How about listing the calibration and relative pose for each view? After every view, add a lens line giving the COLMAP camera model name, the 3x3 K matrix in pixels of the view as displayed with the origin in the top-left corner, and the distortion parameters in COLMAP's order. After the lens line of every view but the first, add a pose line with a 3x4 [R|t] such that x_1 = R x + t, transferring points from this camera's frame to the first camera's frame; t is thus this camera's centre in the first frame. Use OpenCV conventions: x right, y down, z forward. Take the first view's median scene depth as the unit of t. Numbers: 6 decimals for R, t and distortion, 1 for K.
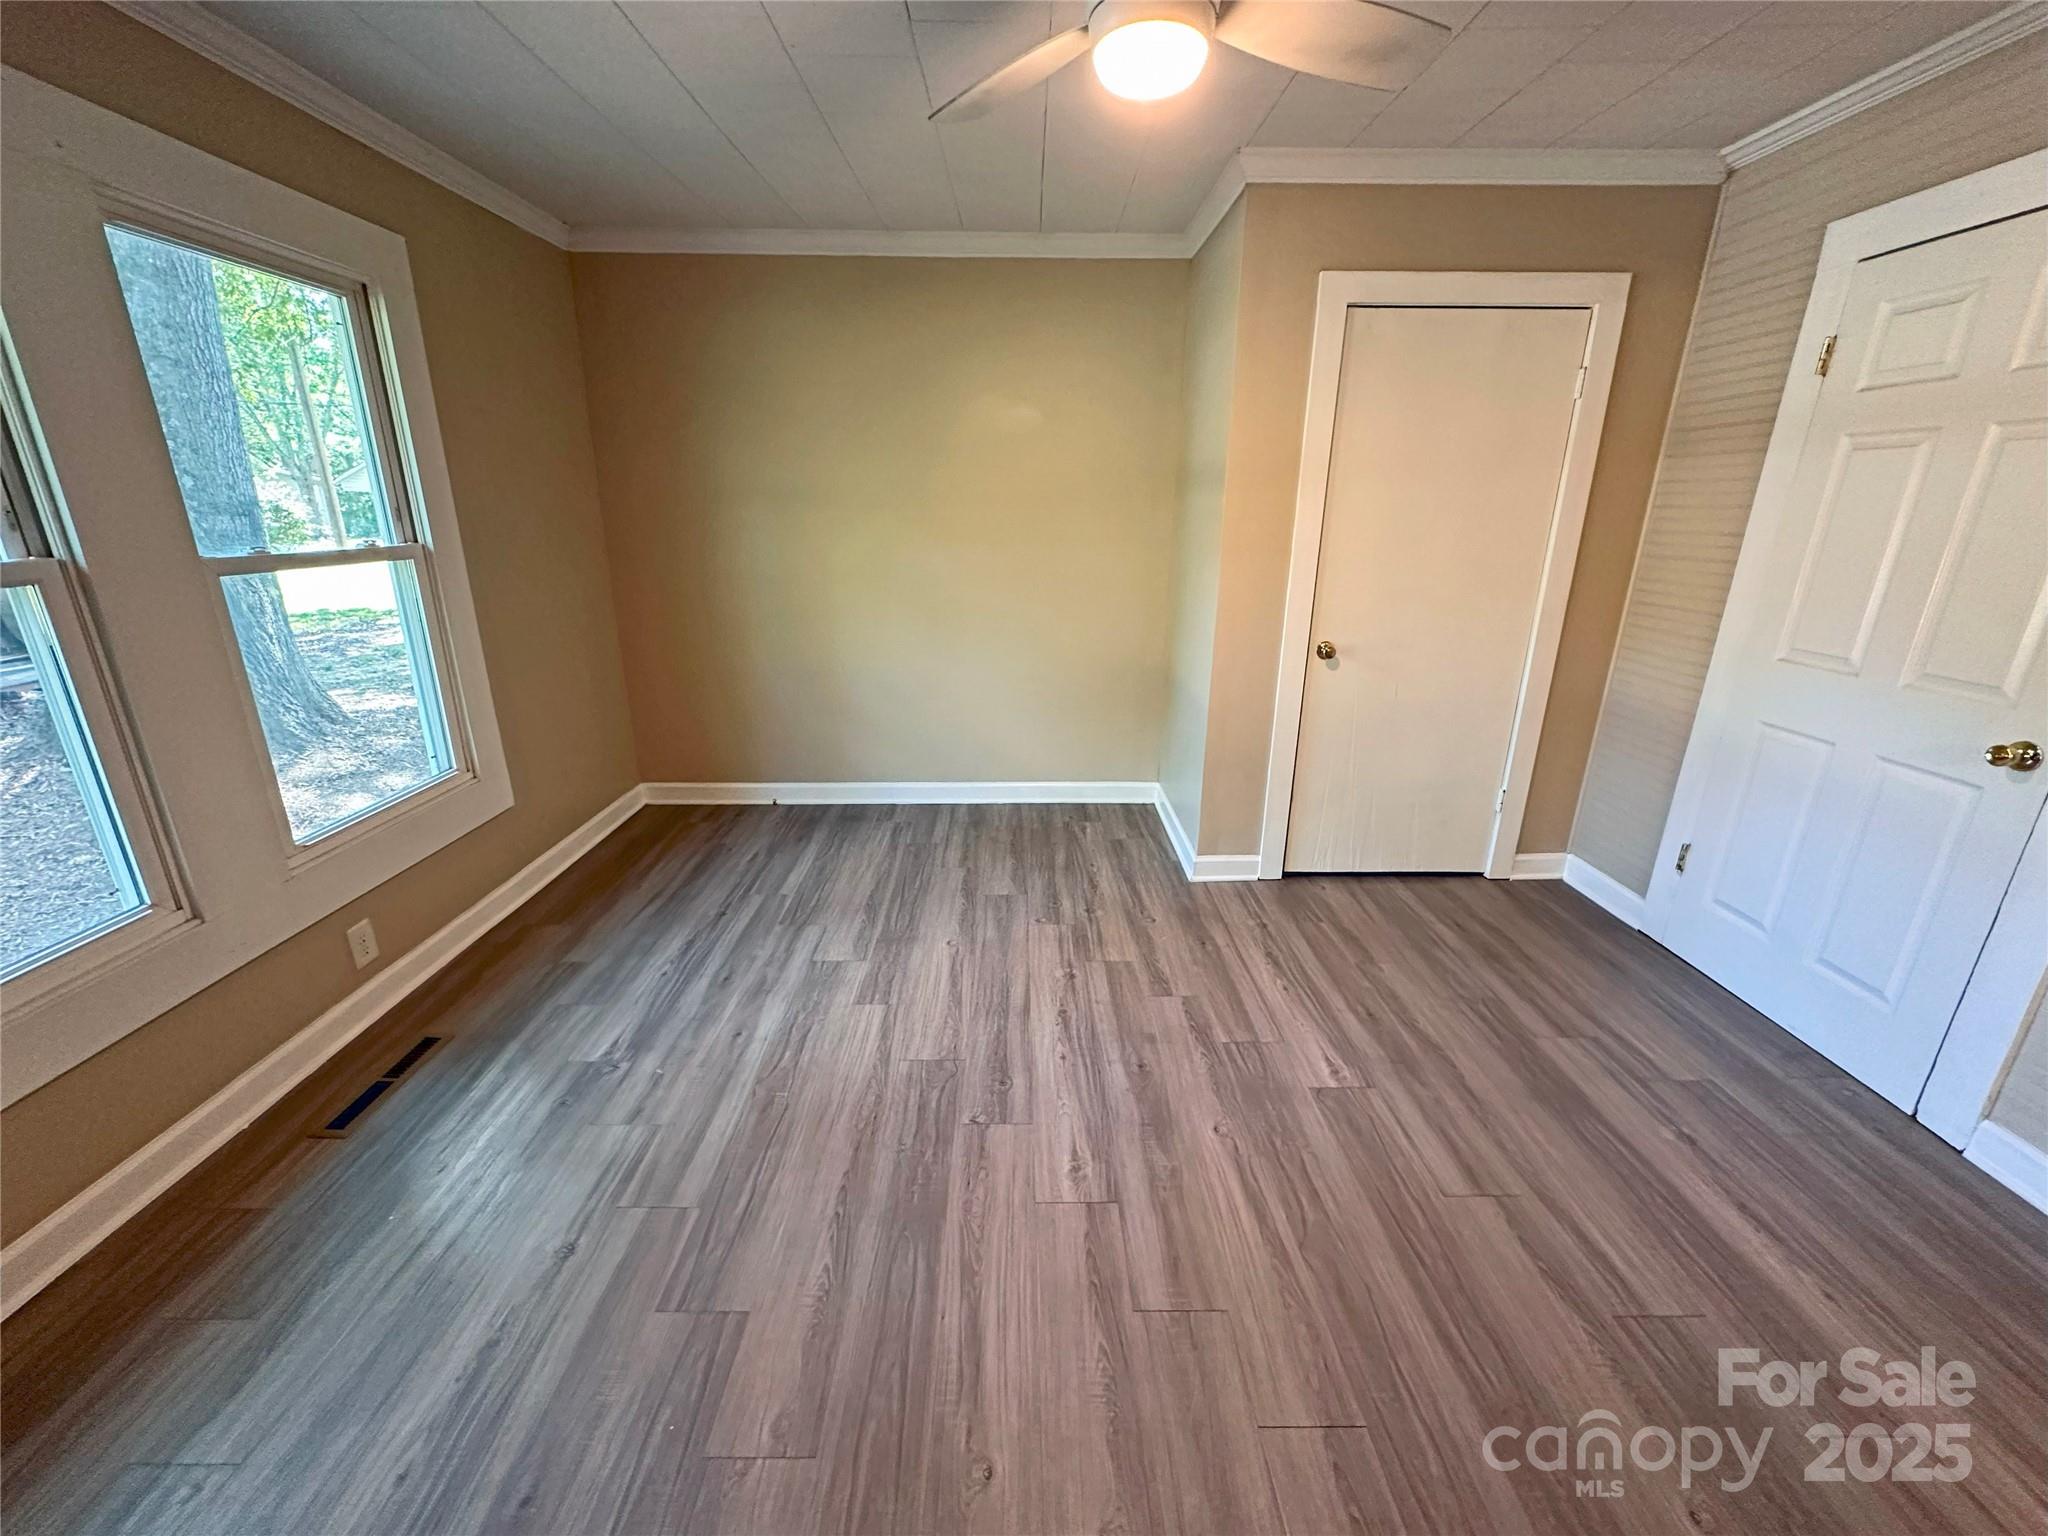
lens RADIAL K [[813.6, 0, 1026.5], [0, 813.6, 769.6], [0, 0, 1]] dist [-0.002291, 0.000296]
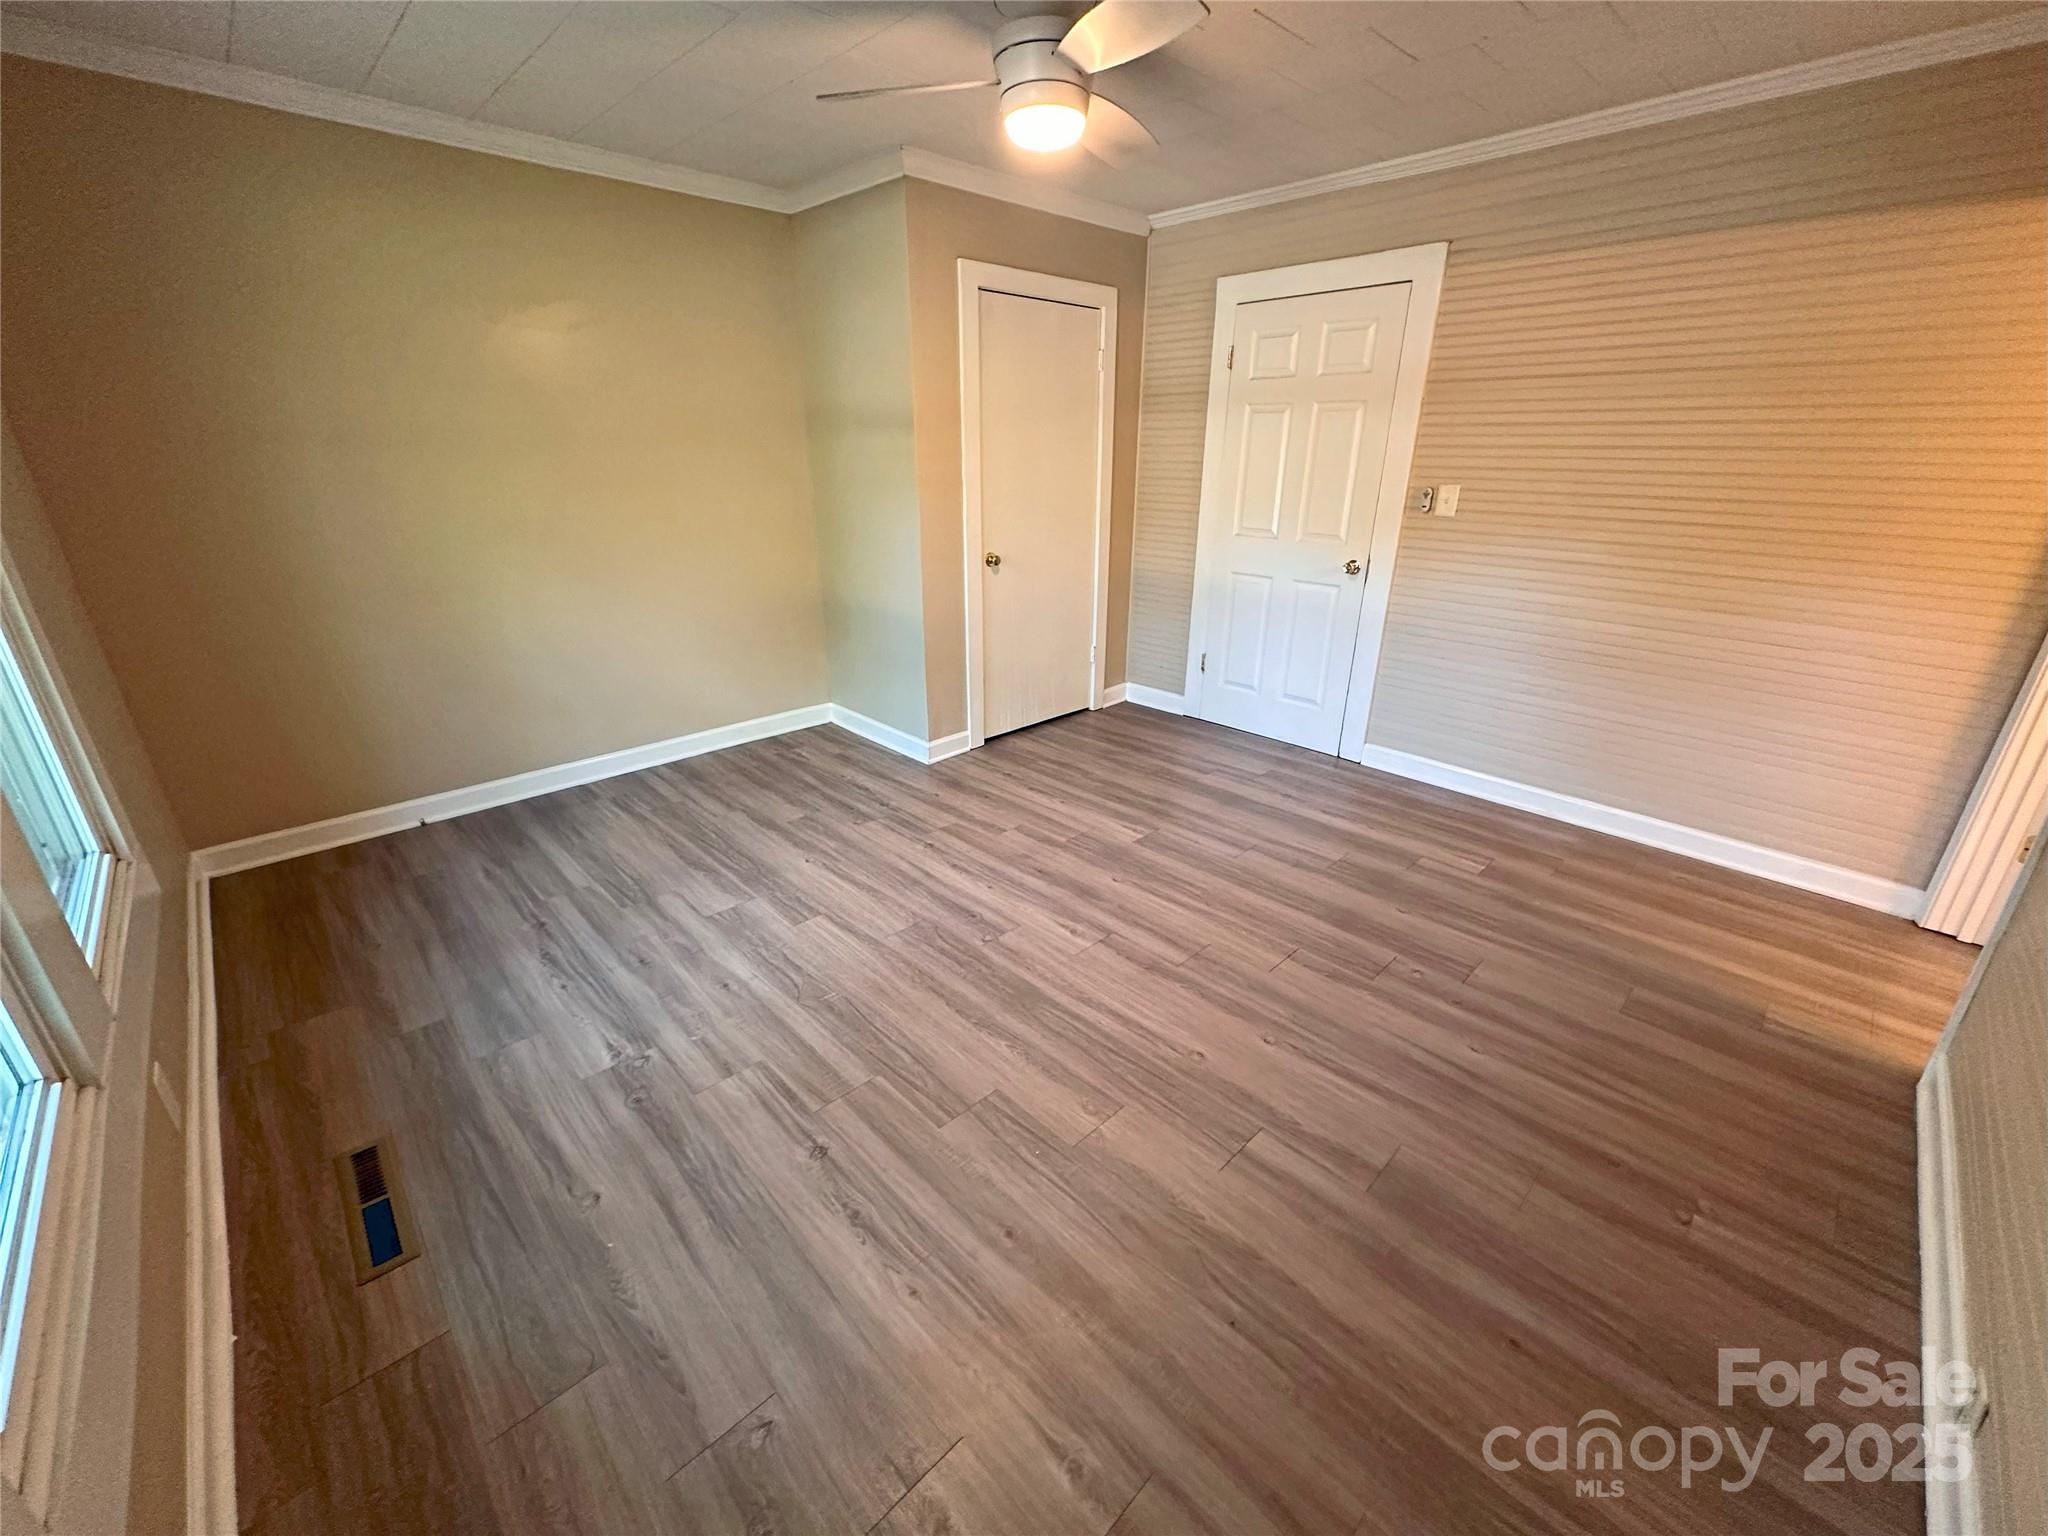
lens RADIAL K [[813.6, 0, 1025.5], [0, 813.6, 769.3], [0, 0, 1]] dist [-0.002291, 0.000296]
pose [[0.727327, -0.256813, 0.636430, -0.614684], [0.214439, 0.965957, 0.144718, 0.000795], [-0.651929, 0.031218, 0.757637, -0.012883]]
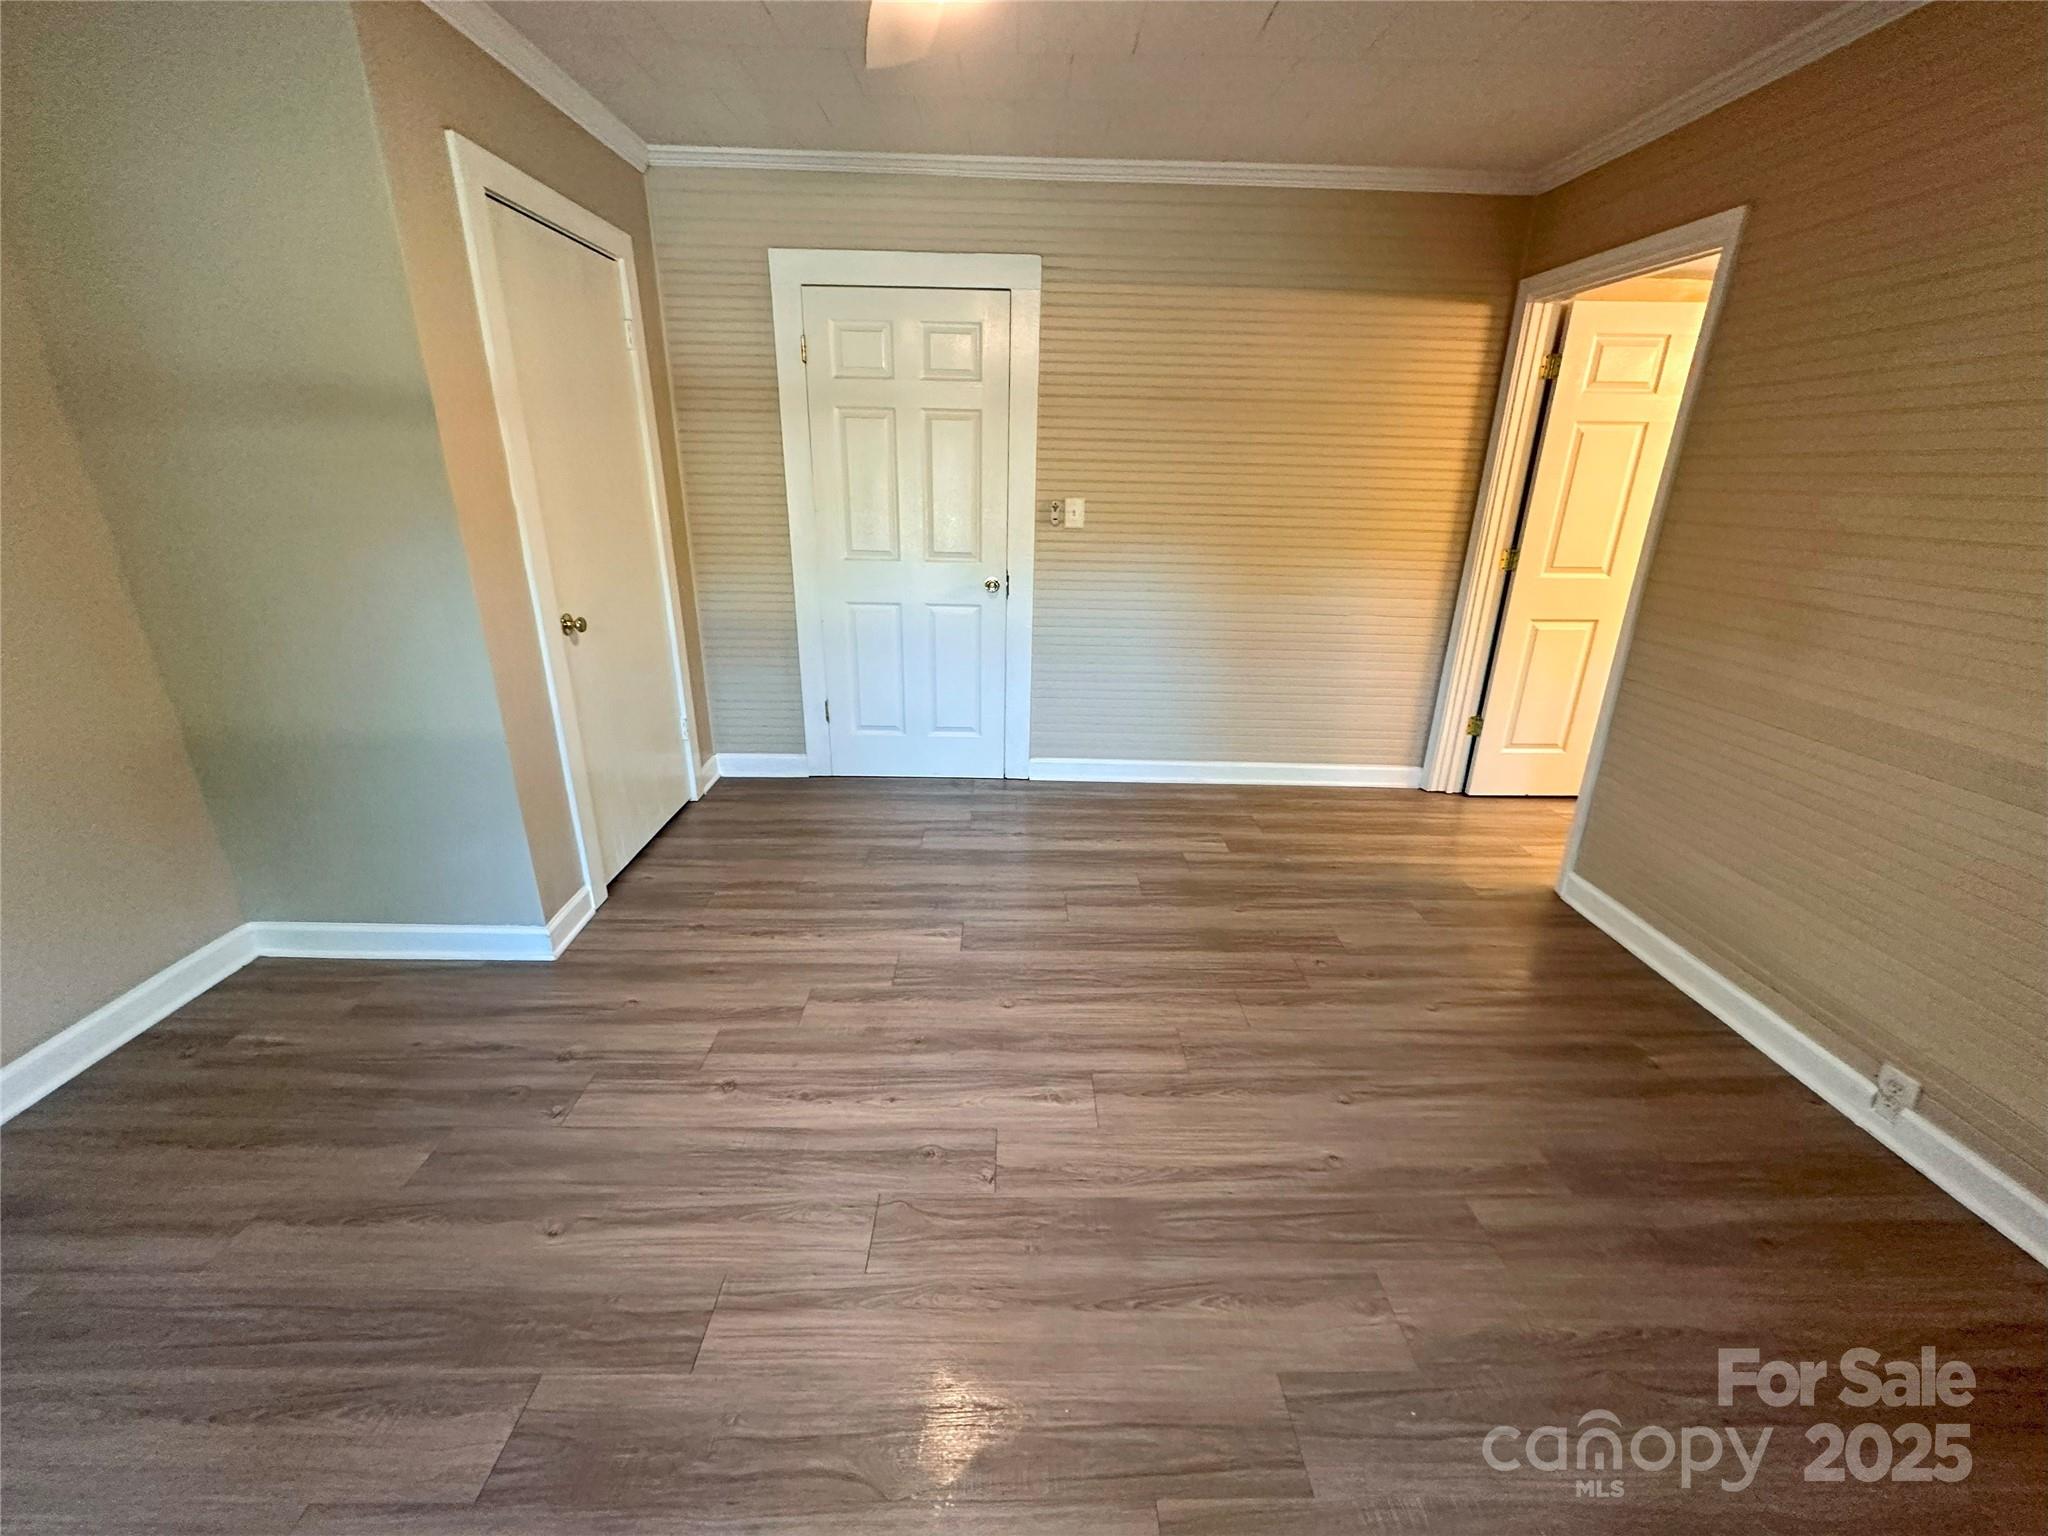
lens RADIAL K [[813.6, 0, 1025.5], [0, 813.6, 767.8], [0, 0, 1]] dist [-0.002291, 0.000296]
pose [[-0.006235, -0.356618, 0.934230, -0.580705], [0.292607, 0.892706, 0.342720, -0.199587], [-0.956212, 0.275499, 0.098783, 0.611870]]
